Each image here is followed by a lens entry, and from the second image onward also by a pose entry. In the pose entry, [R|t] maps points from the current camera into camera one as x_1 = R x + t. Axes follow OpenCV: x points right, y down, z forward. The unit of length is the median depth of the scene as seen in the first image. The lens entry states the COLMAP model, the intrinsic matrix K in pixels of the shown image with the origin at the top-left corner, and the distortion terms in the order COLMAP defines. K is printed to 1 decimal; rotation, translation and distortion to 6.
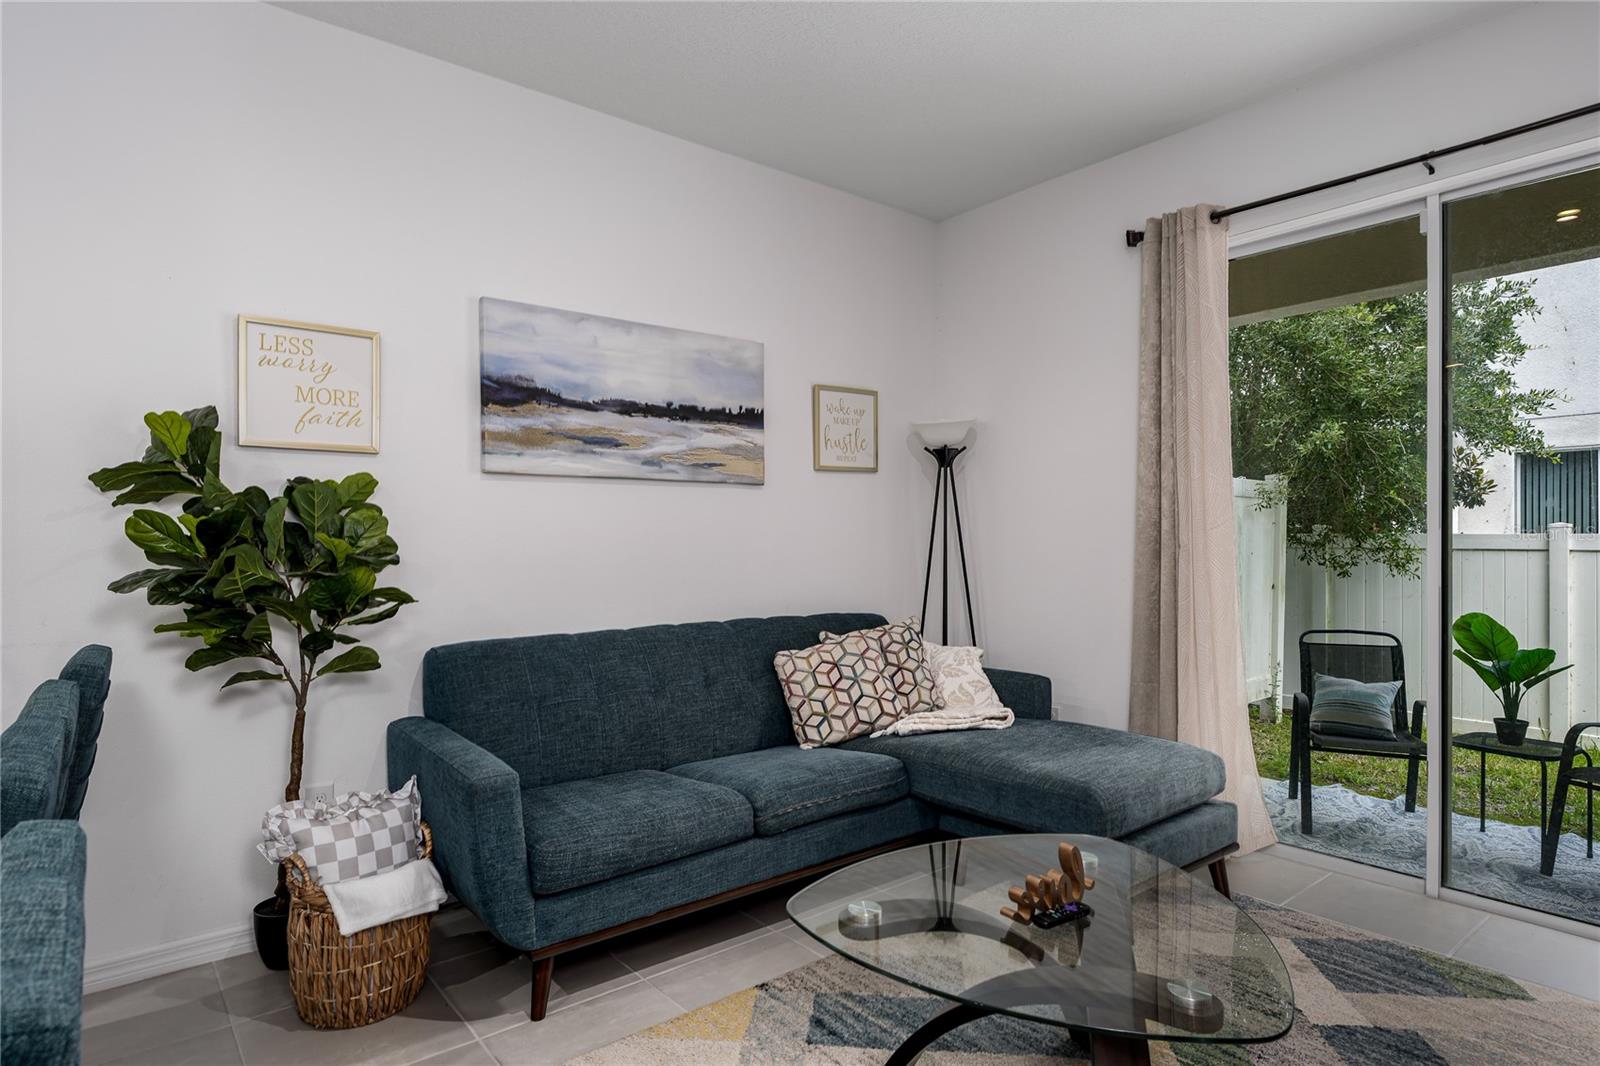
lens RADIAL K [[891.3, 0, 798.1], [0, 891.3, 542.6], [0, 0, 1]] dist [-0.003562, 0.003380]
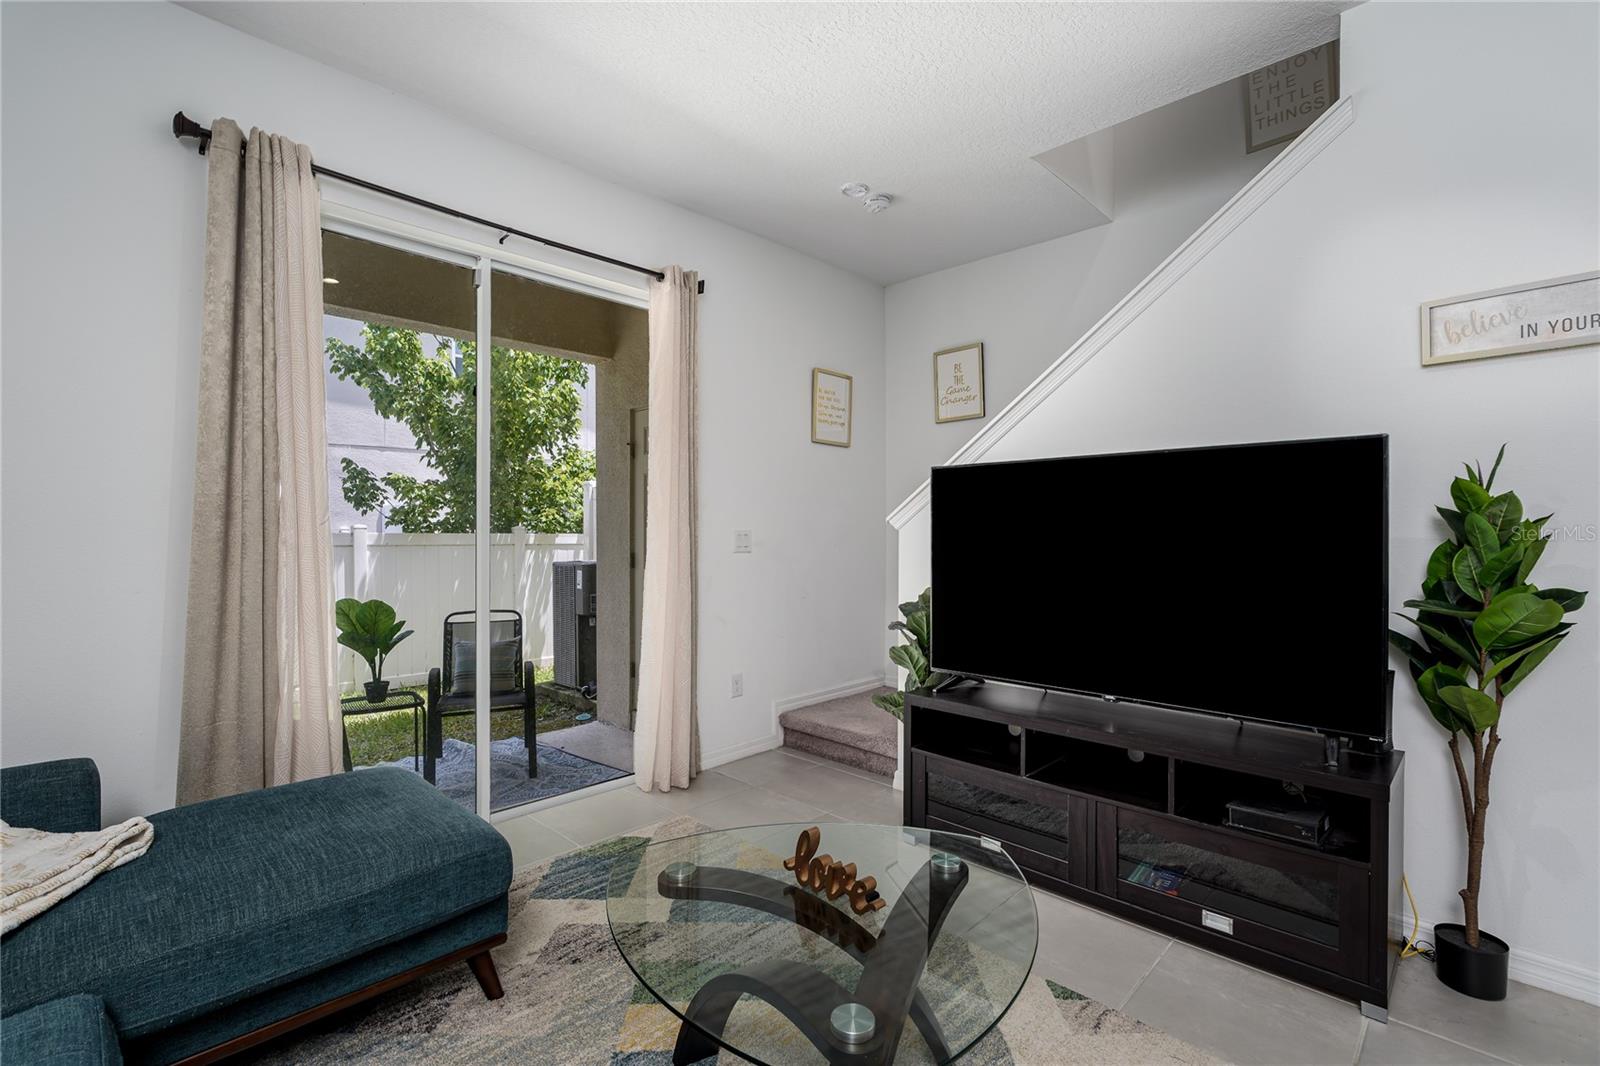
lens RADIAL K [[729.0, 0, 806.8], [0, 729.0, 530.1], [0, 0, 1]] dist [0.004062, 0.000356]
pose [[-0.118917, 0.008825, 0.992865, -0.294865], [0.009059, 0.999929, -0.007803, 0.000211], [-0.992863, 0.008067, -0.118989, 0.581585]]
